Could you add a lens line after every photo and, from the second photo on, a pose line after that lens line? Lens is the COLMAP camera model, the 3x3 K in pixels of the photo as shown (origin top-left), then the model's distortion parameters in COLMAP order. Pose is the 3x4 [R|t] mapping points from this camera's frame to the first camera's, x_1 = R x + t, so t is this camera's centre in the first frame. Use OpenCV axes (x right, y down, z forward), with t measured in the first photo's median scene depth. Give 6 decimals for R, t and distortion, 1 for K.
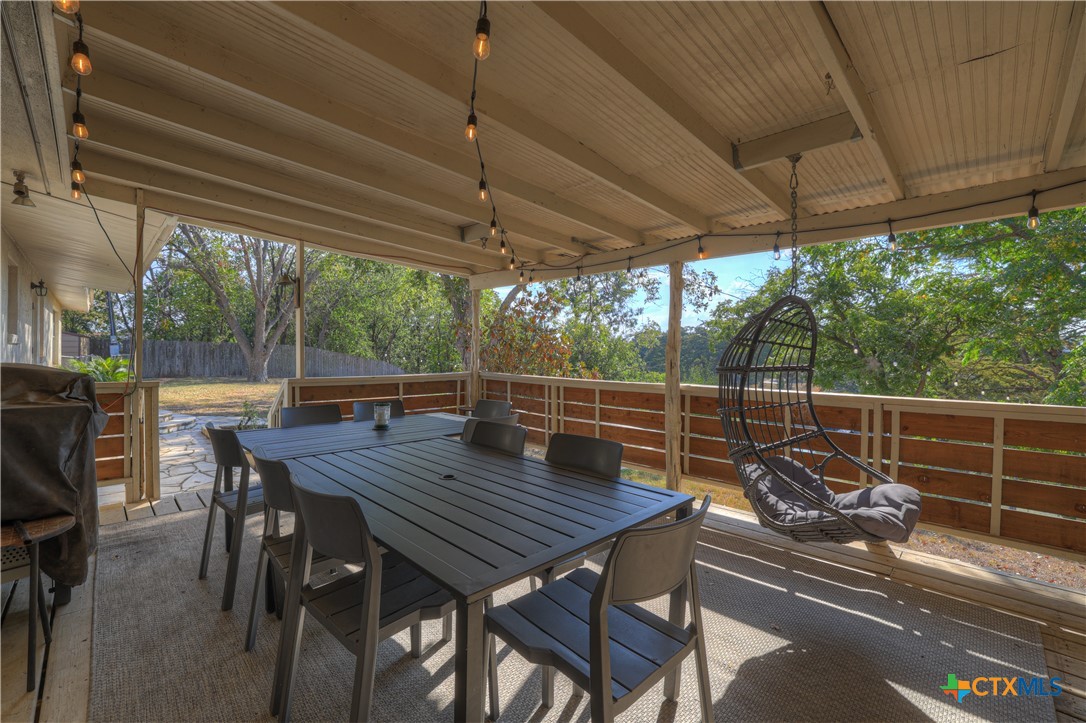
lens RADIAL K [[475.7, 0, 543.0], [0, 475.7, 361.5], [0, 0, 1]] dist [-0.038934, 0.013420]
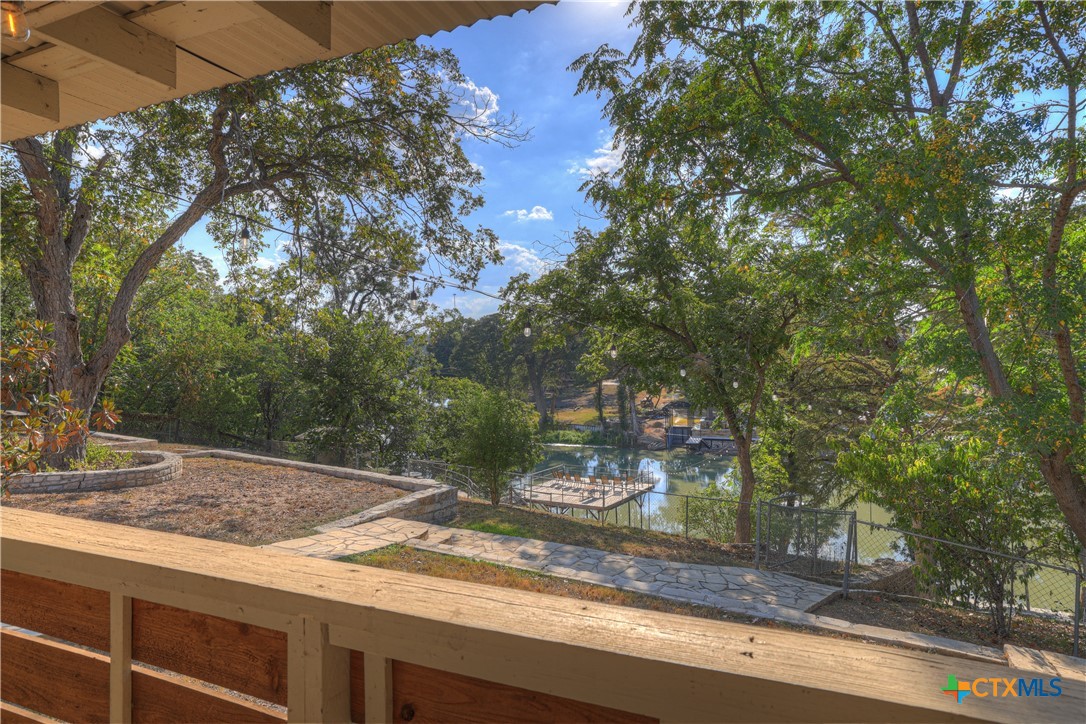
lens RADIAL K [[682.1, 0, 543.0], [0, 682.1, 362.0], [0, 0, 1]] dist [-0.036522, -0.000230]
pose [[0.935667, -0.027071, 0.351843, 0.076436], [0.027663, 0.999612, 0.003348, -0.003977], [-0.351797, 0.006601, 0.936053, 0.068455]]
